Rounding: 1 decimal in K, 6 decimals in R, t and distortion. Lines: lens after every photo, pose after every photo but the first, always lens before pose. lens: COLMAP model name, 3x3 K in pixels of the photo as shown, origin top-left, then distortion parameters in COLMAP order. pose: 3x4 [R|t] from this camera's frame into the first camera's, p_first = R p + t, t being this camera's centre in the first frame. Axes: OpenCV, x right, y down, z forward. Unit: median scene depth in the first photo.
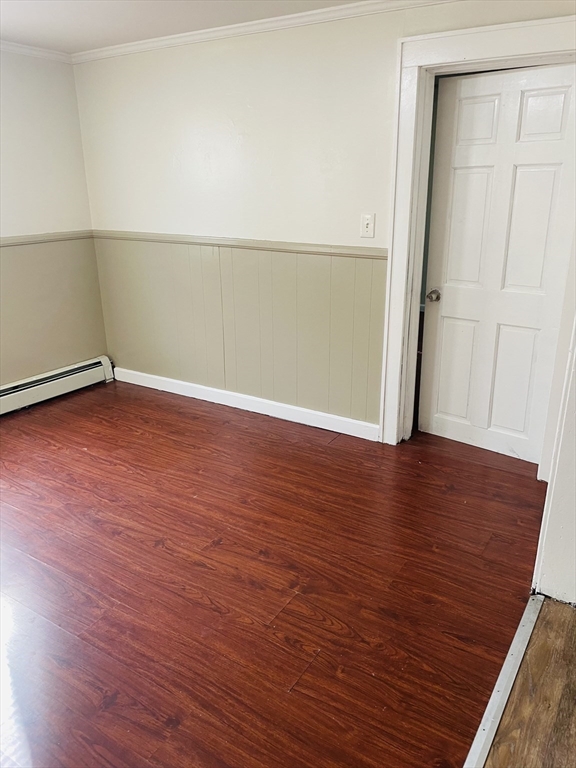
lens RADIAL K [[591.5, 0, 289.2], [0, 591.5, 380.3], [0, 0, 1]] dist [0.062227, -0.025400]
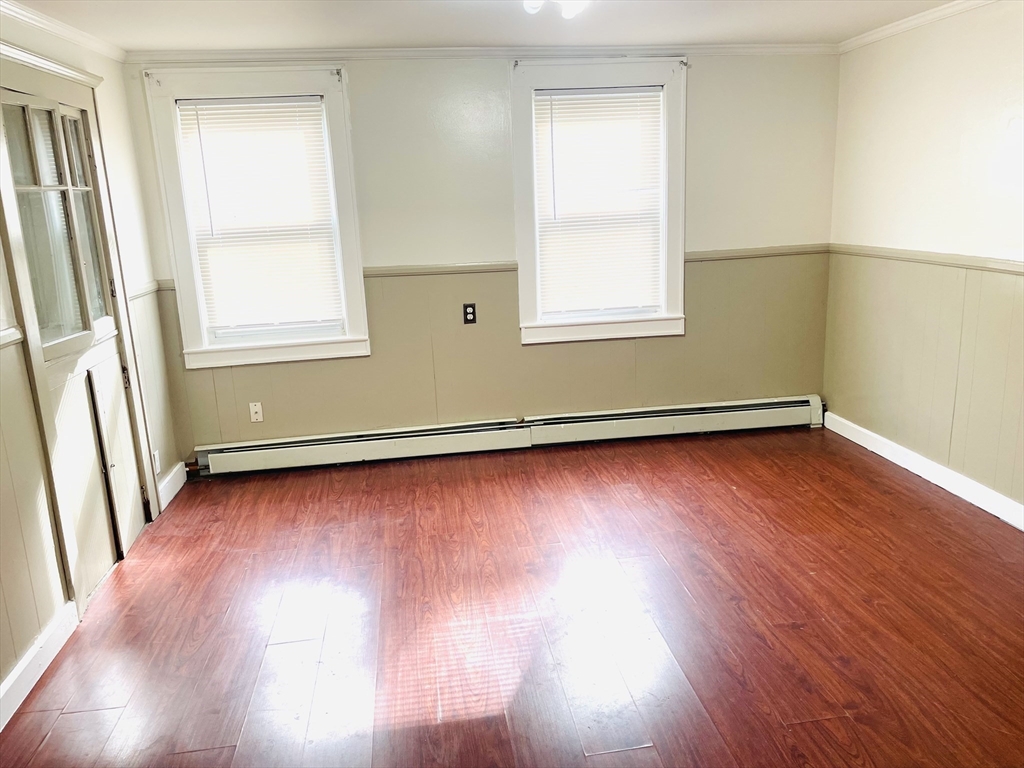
lens RADIAL K [[788.7, 0, 511.2], [0, 788.7, 384.6], [0, 0, 1]] dist [0.062227, -0.025400]
pose [[0.646165, 0.162607, -0.745674, 0.290050], [-0.211737, 0.976880, 0.029544, 0.001453], [0.733238, 0.138797, 0.665655, -0.041856]]
